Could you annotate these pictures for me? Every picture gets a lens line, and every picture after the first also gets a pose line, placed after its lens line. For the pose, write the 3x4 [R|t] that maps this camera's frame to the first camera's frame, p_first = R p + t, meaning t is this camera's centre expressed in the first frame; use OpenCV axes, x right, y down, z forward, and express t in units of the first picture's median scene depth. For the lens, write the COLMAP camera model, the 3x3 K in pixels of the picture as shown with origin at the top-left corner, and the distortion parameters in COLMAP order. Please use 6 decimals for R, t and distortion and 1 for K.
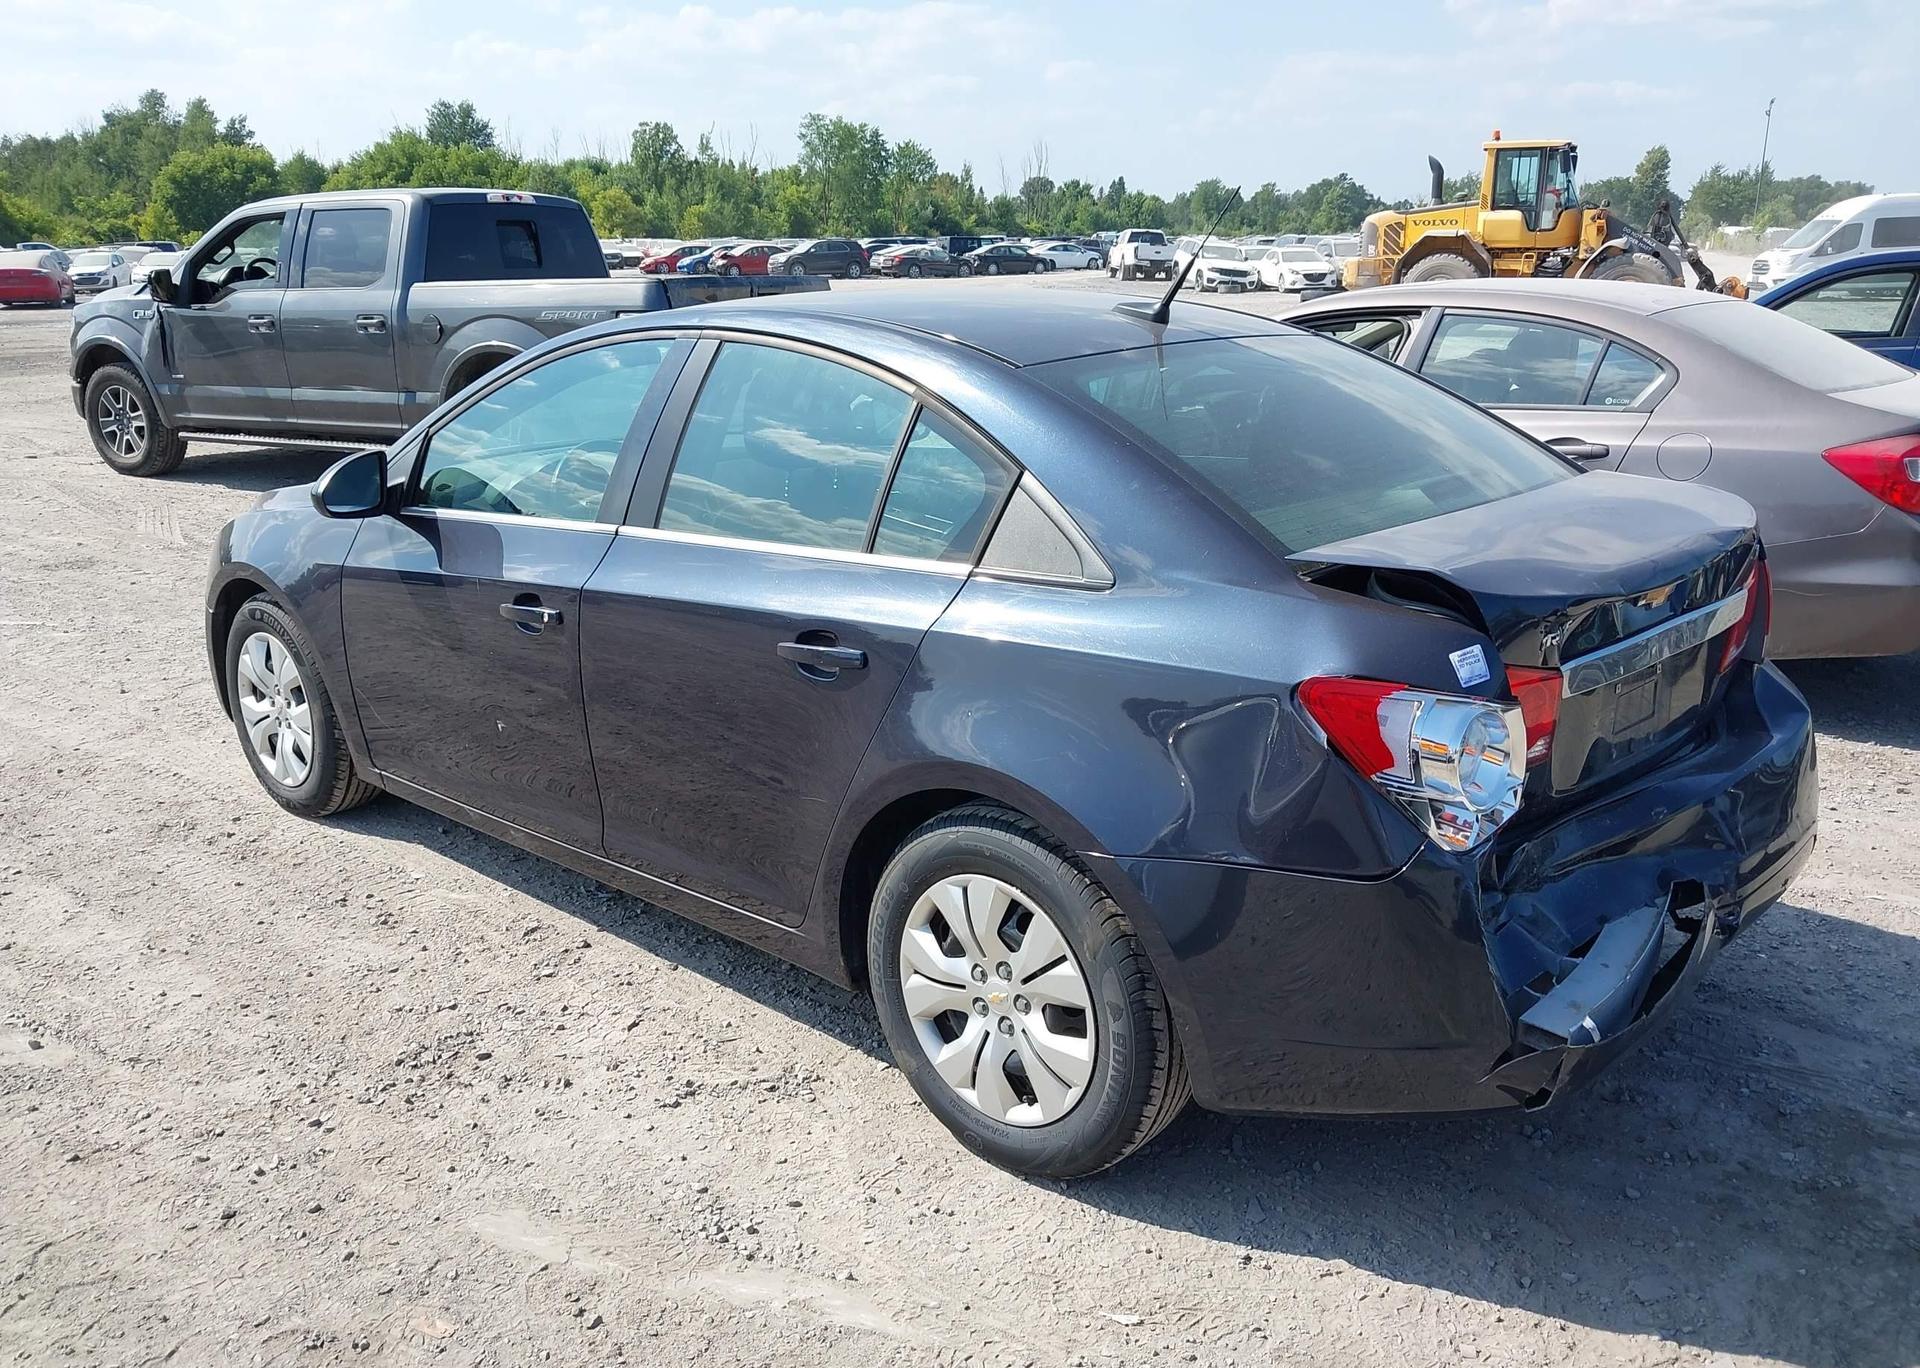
lens RADIAL K [[1545.5, 0, 963.0], [0, 1545.5, 652.9], [0, 0, 1]] dist [-0.006963, 0.002697]
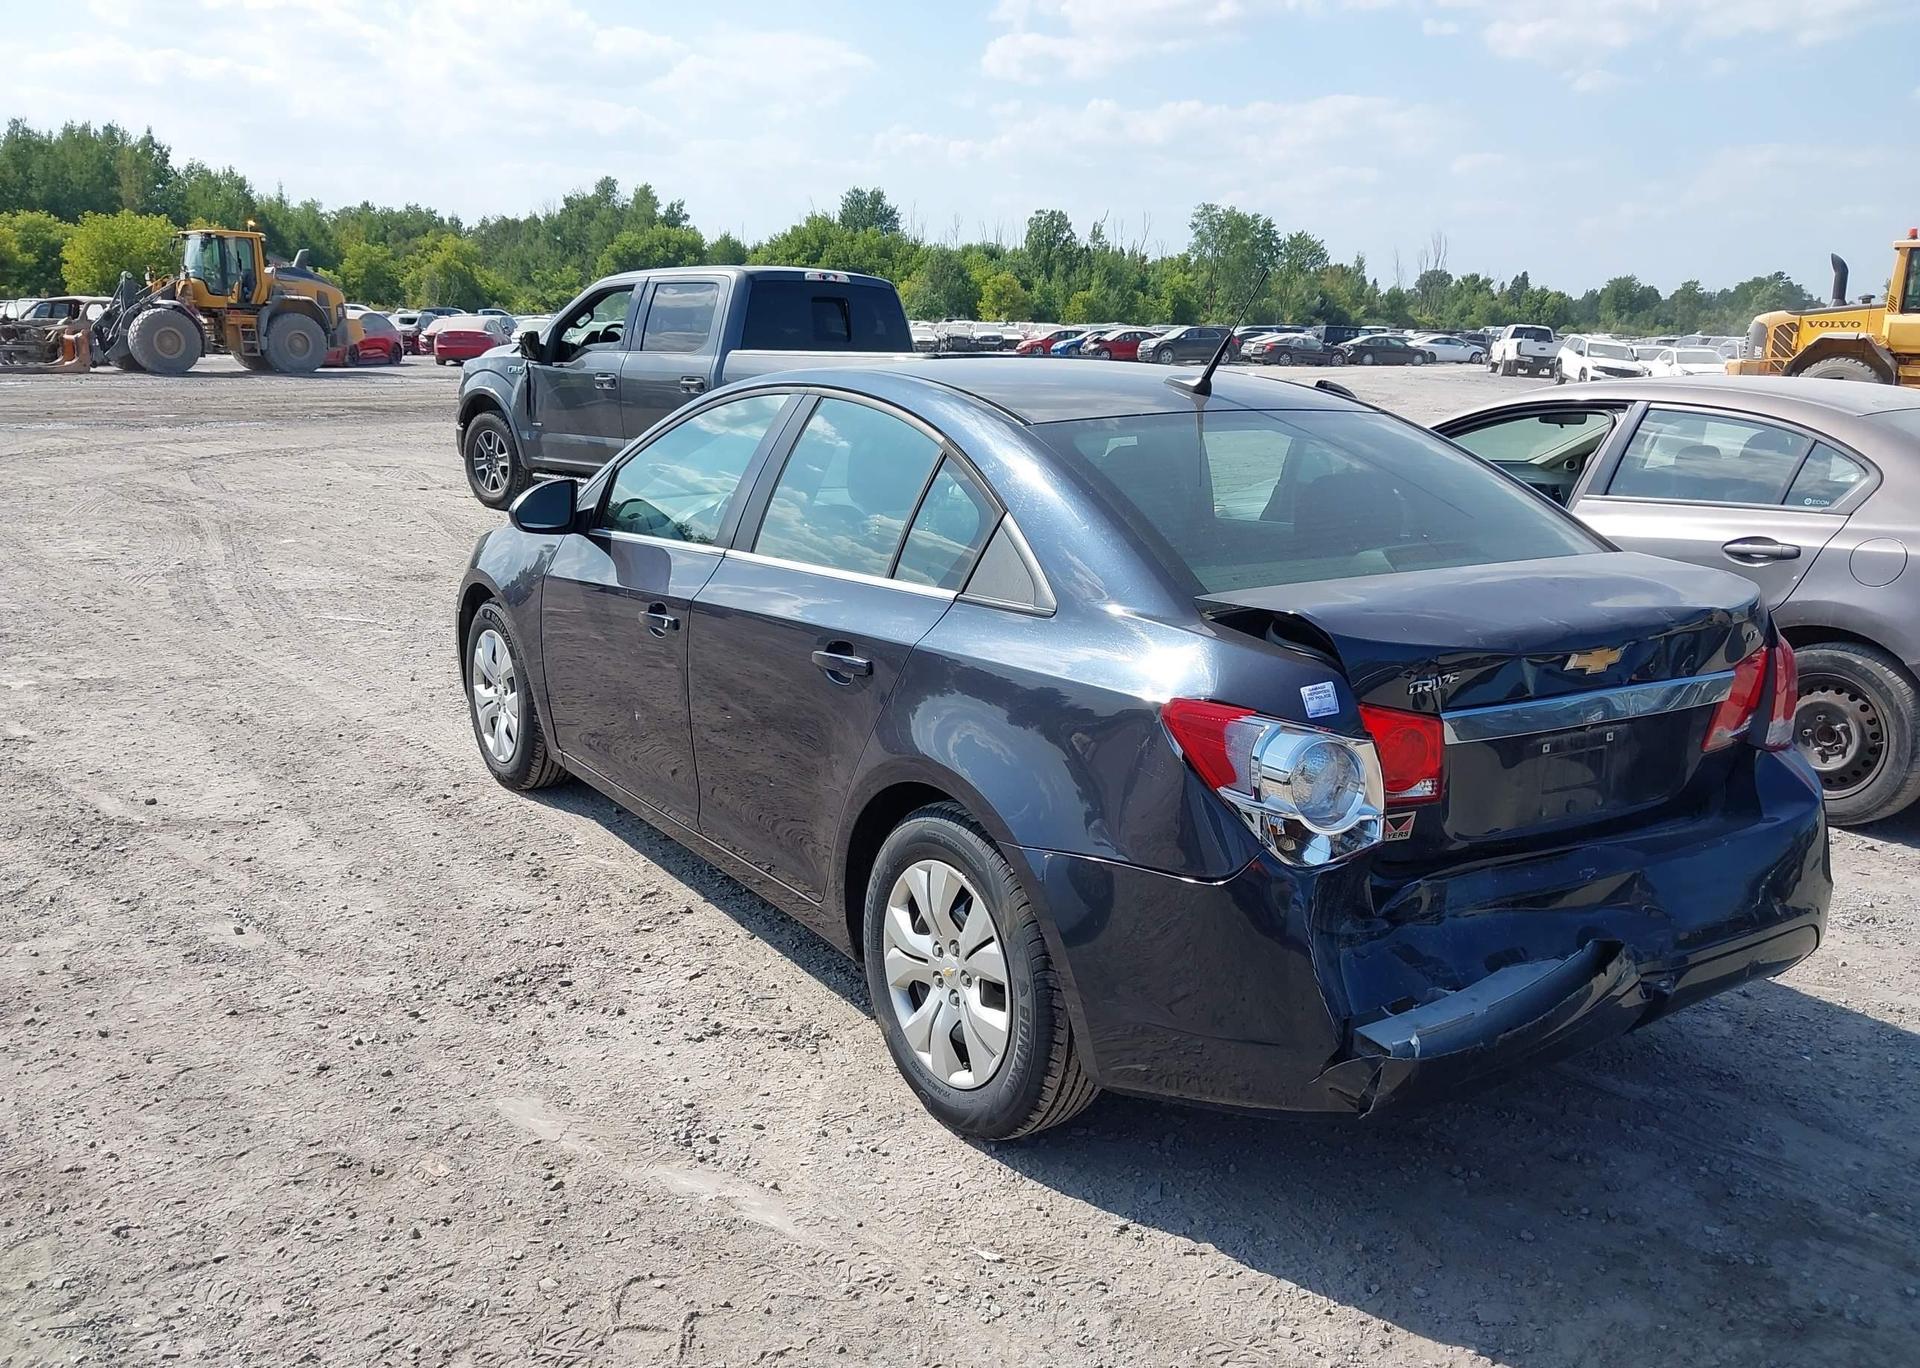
lens RADIAL K [[1545.5, 0, 990.7], [0, 1545.5, 665.7], [0, 0, 1]] dist [-0.006963, 0.002697]
pose [[0.972113, 0.075375, -0.222068, 0.218360], [-0.085326, 0.995719, -0.035549, 0.028028], [0.218438, 0.053505, 0.974383, -0.083893]]
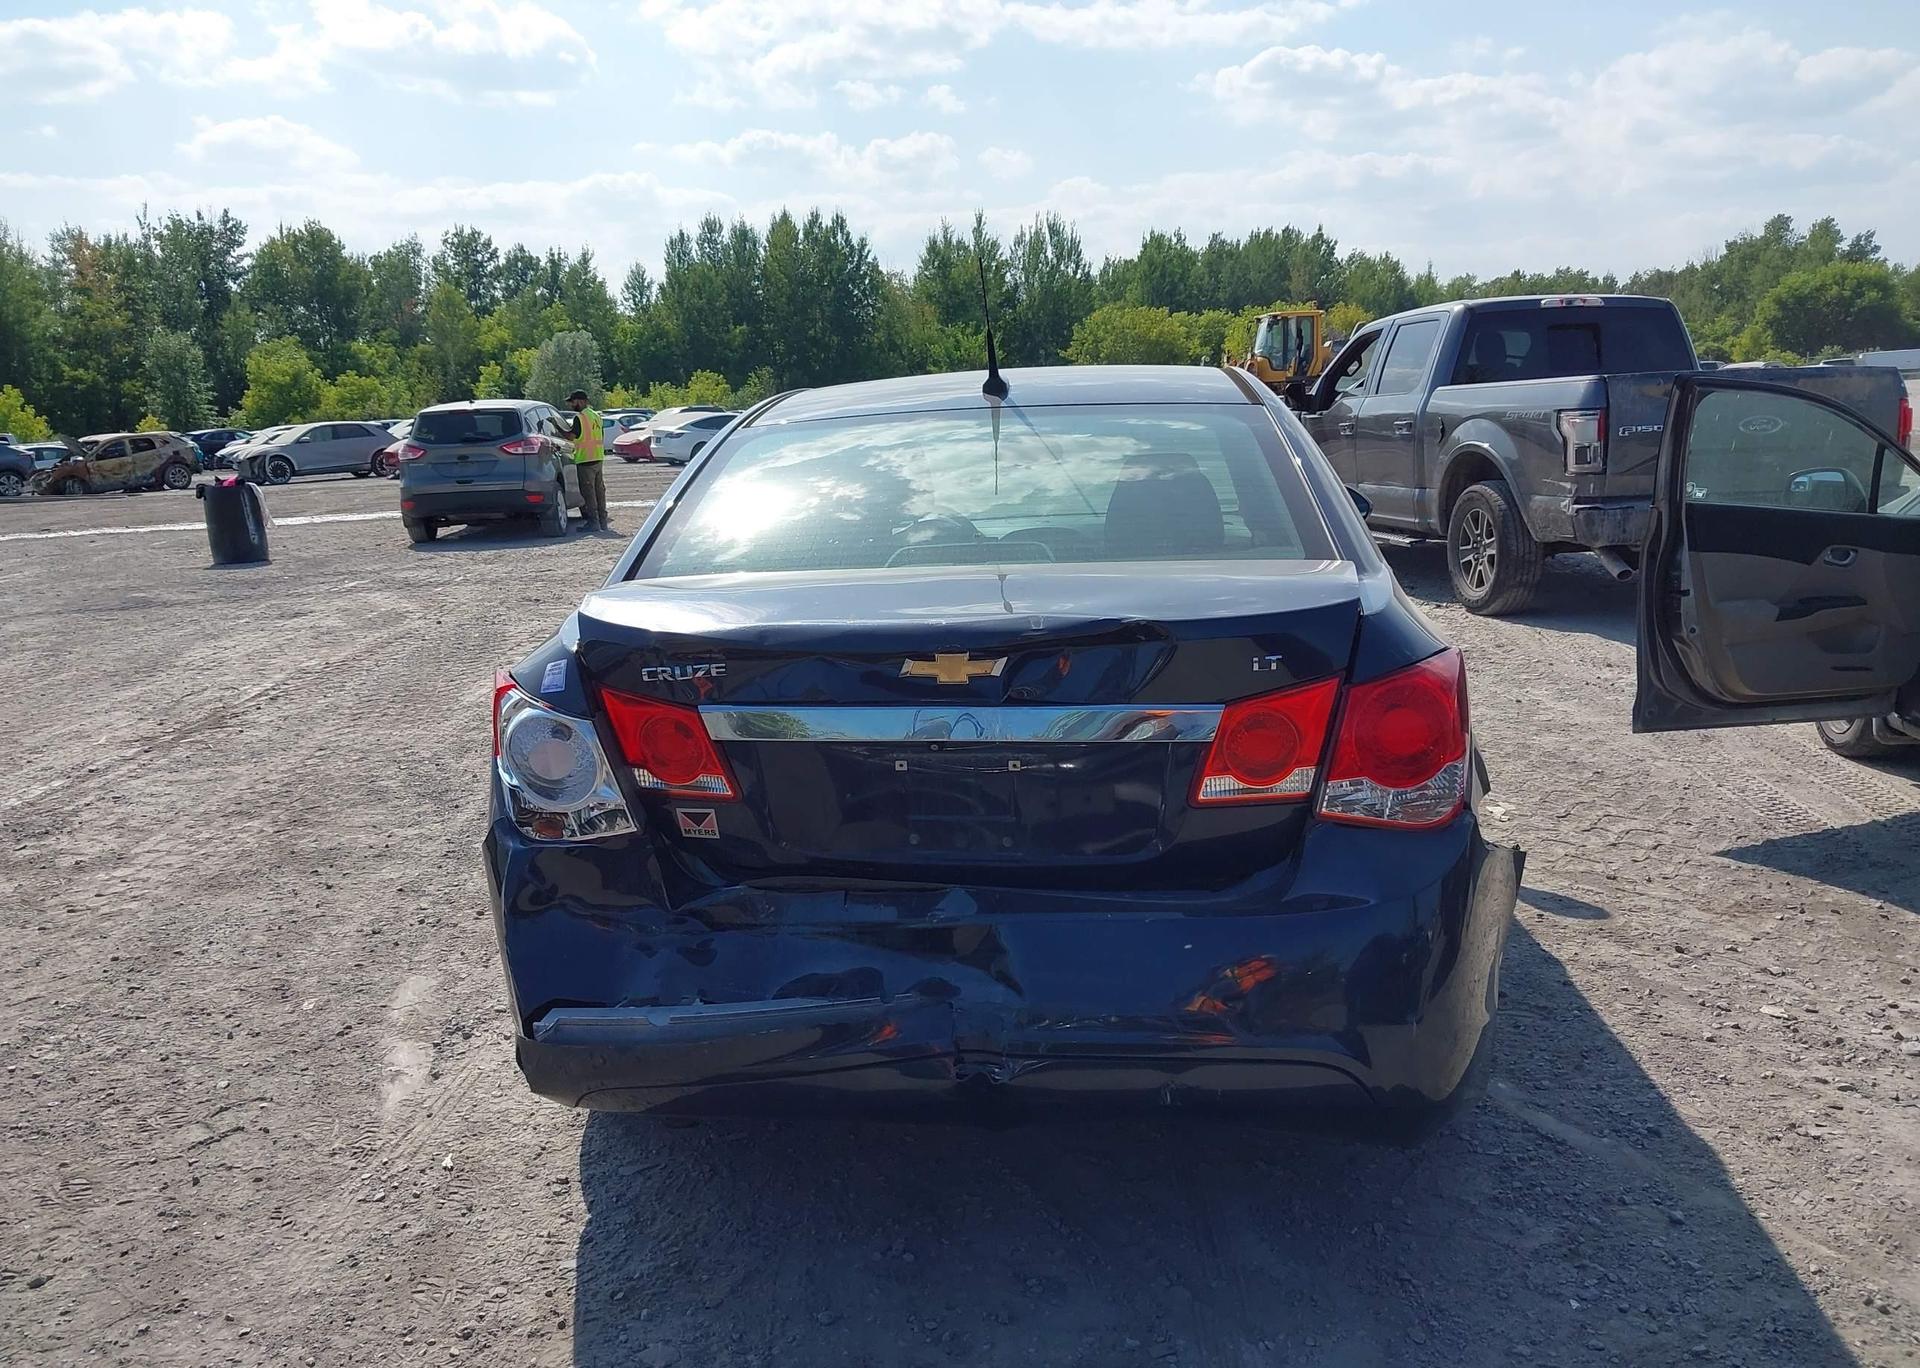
lens RADIAL K [[1545.5, 0, 969.4], [0, 1545.5, 665.1], [0, 0, 1]] dist [-0.006963, 0.002697]
pose [[0.538217, 0.124700, -0.833530, 0.919239], [-0.181526, 0.982933, 0.029839, -0.053585], [0.823026, 0.135247, 0.551667, 0.396579]]
